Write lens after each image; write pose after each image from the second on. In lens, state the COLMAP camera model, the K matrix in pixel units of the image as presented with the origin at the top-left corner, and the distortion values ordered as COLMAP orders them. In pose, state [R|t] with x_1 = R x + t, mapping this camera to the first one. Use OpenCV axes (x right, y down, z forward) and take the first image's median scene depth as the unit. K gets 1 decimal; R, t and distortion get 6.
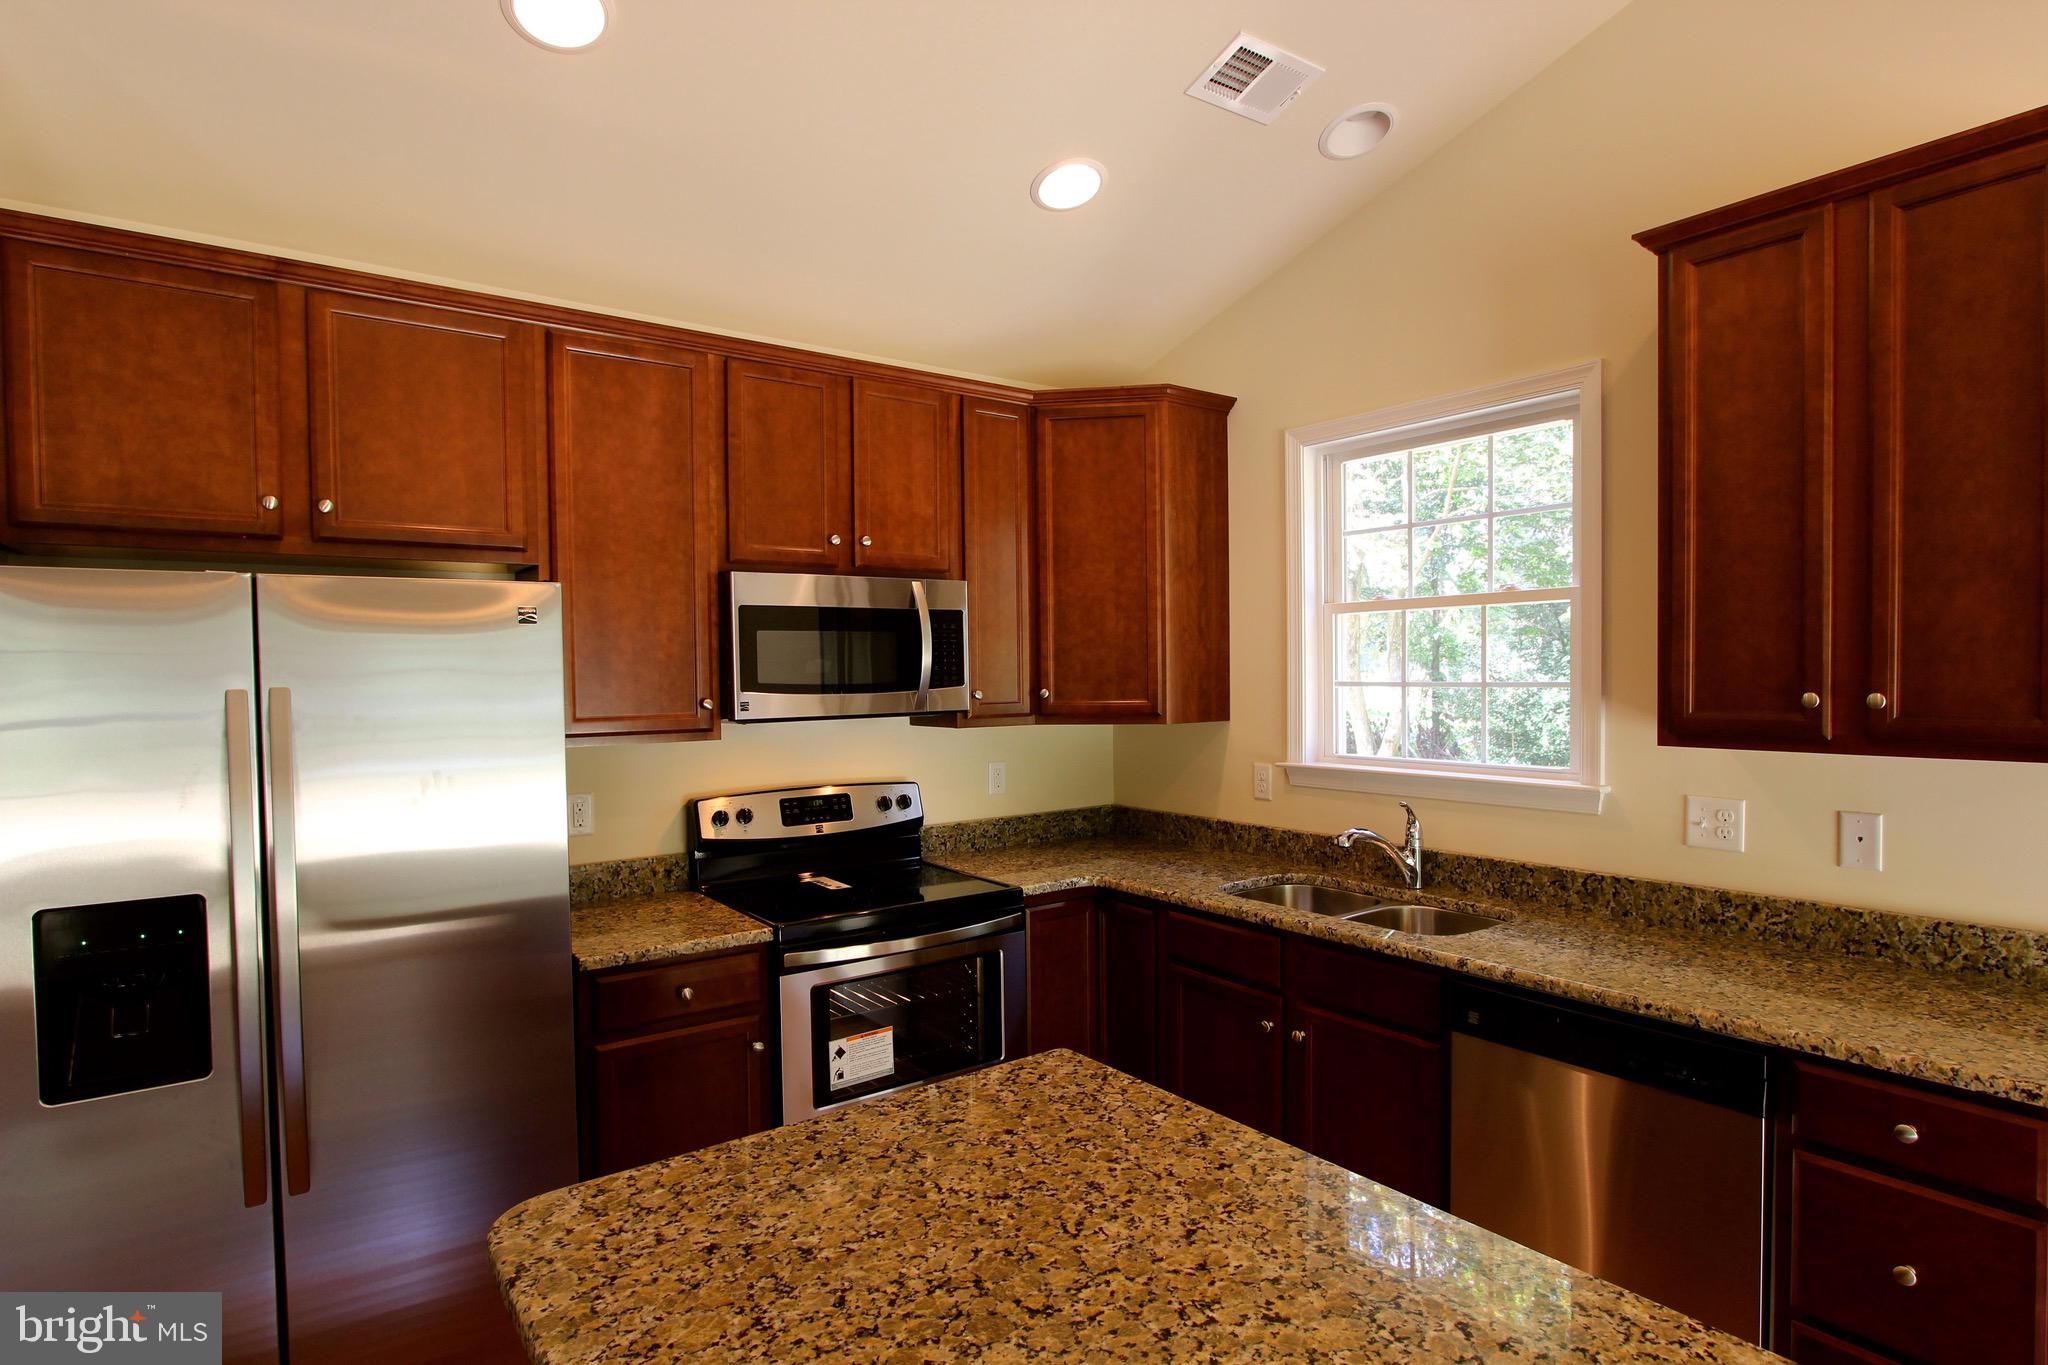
lens RADIAL K [[1068.2, 0, 1023.2], [0, 1068.2, 701.0], [0, 0, 1]] dist [-0.021631, 0.006225]
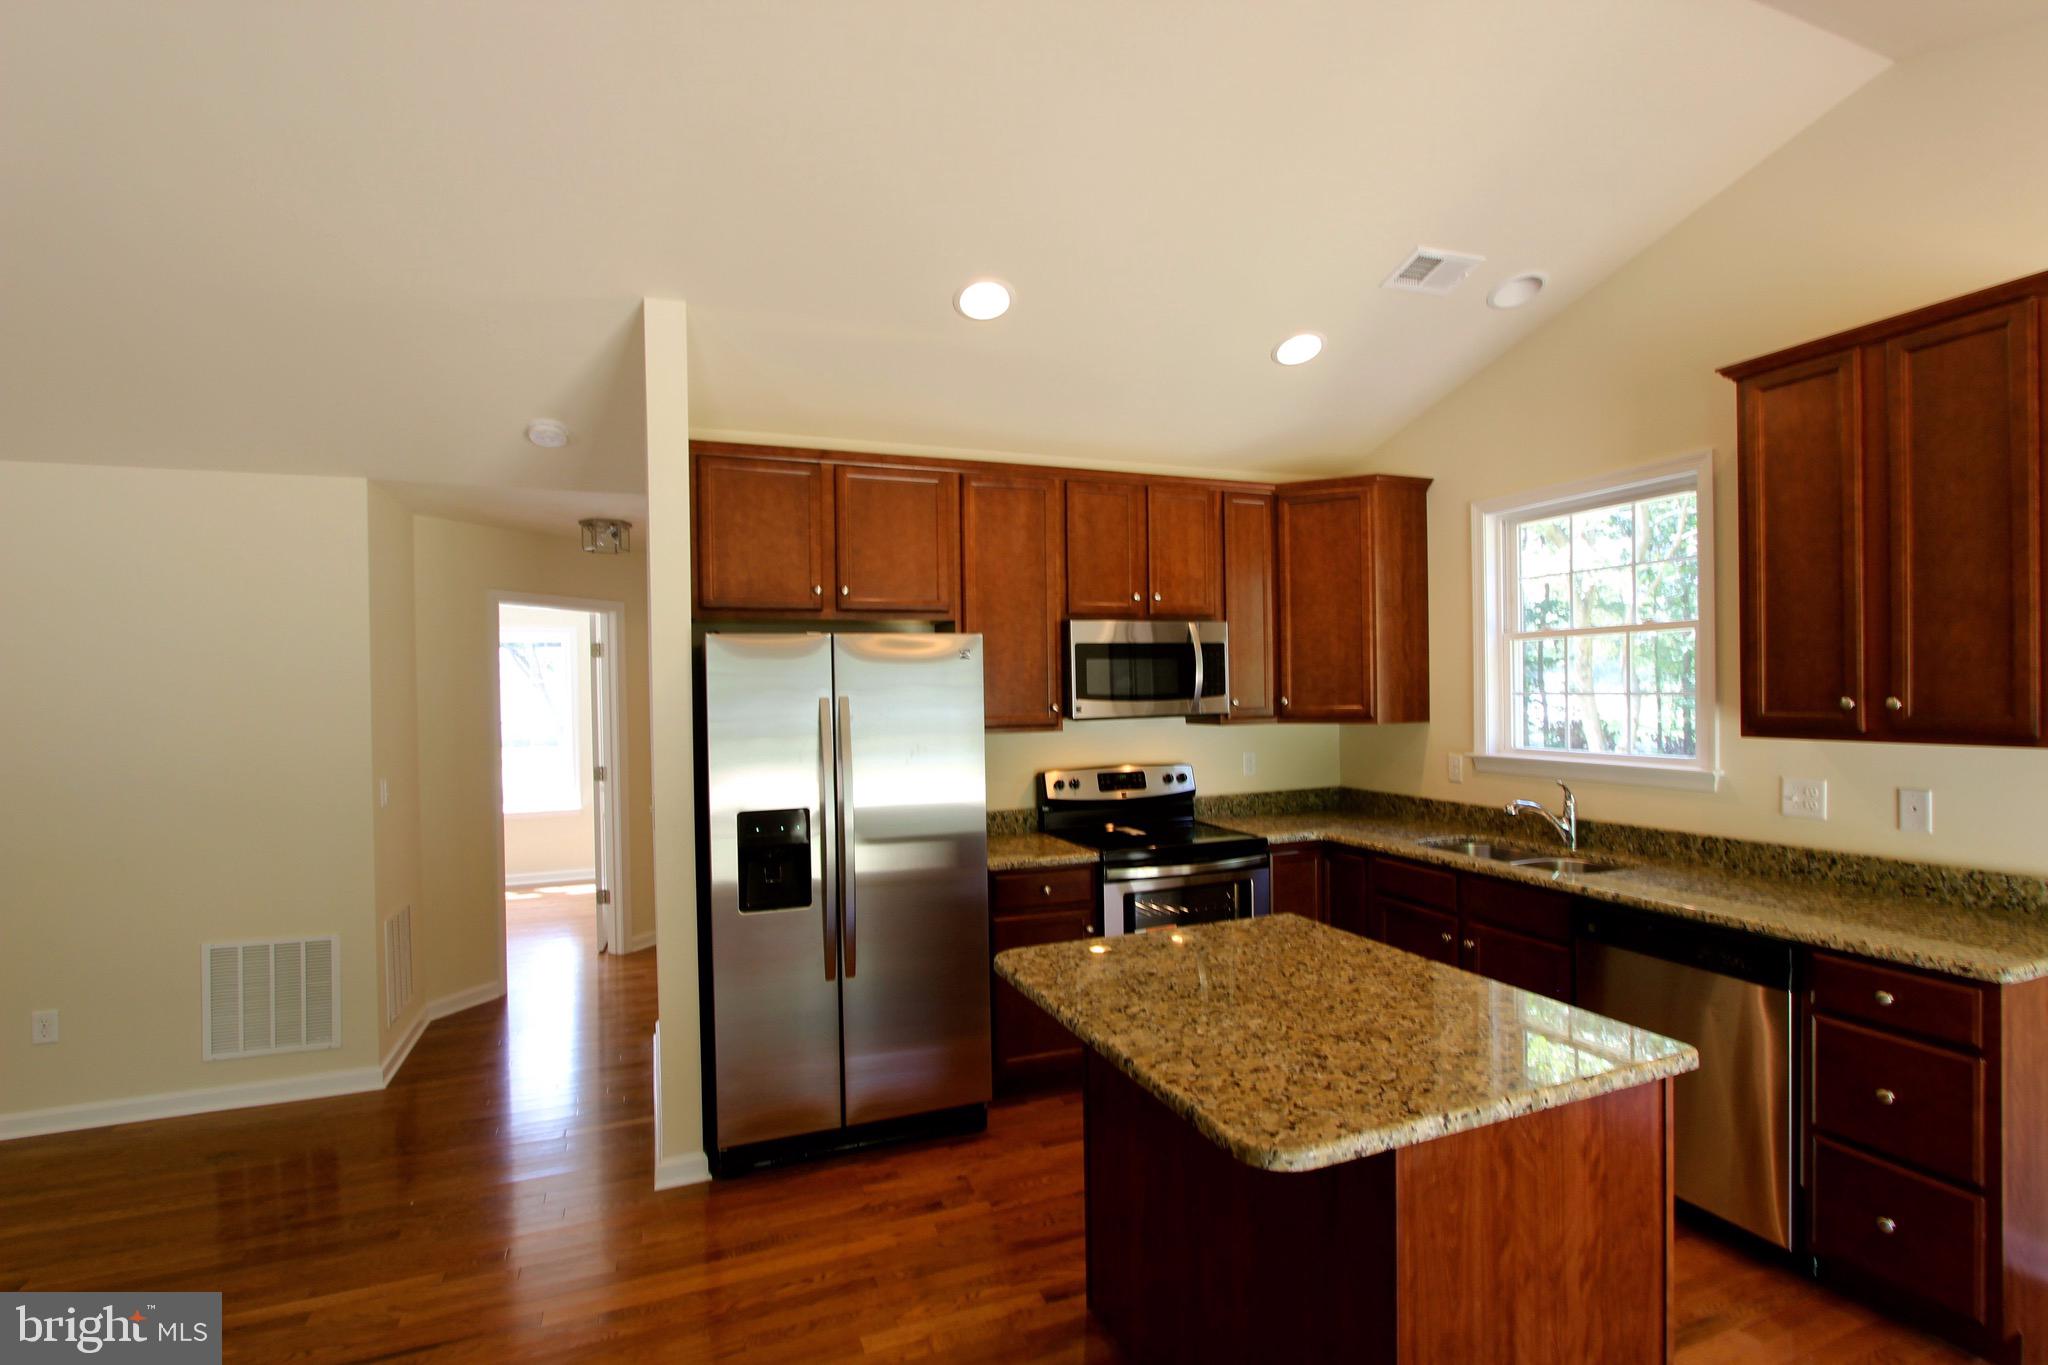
lens RADIAL K [[949.4, 0, 1023.4], [0, 949.4, 699.0], [0, 0, 1]] dist [-0.020972, 0.004580]
pose [[0.966663, -0.001176, -0.256048, 0.010010], [-0.002386, 0.999905, -0.013600, 0.009496], [0.256039, 0.013757, 0.966568, -0.353664]]
